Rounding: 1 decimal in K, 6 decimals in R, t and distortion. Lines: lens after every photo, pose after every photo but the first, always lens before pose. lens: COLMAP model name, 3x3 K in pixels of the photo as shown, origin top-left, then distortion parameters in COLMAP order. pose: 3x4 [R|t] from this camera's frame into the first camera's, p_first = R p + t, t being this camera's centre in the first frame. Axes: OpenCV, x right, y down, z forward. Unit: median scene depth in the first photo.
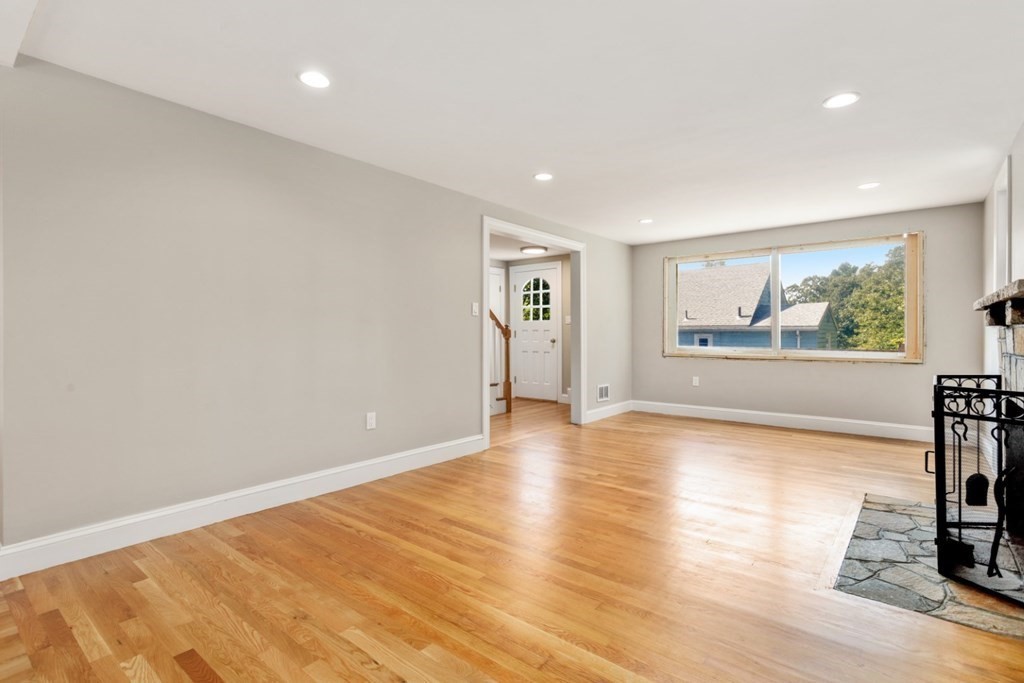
lens RADIAL K [[494.6, 0, 520.9], [0, 494.6, 320.5], [0, 0, 1]] dist [-0.000378, 0.000005]
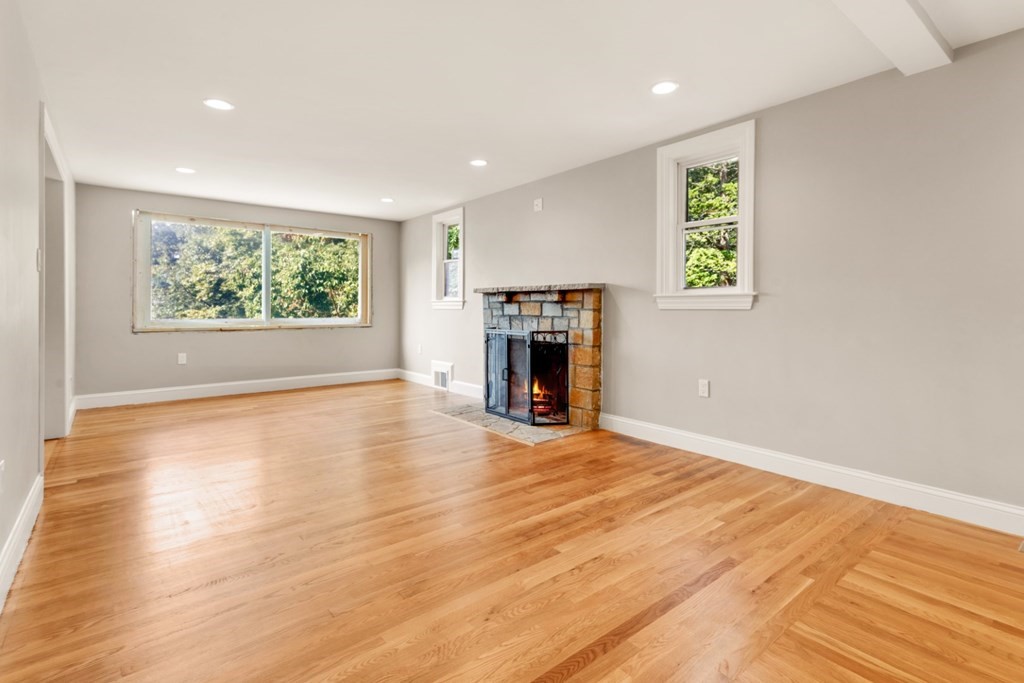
lens RADIAL K [[494.6, 0, 520.9], [0, 494.6, 320.5], [0, 0, 1]] dist [-0.000378, 0.000005]
pose [[0.201529, -0.027150, 0.979106, -0.362557], [-0.028704, 0.999023, 0.033611, 0.006948], [-0.979062, -0.034878, 0.200553, 0.214847]]
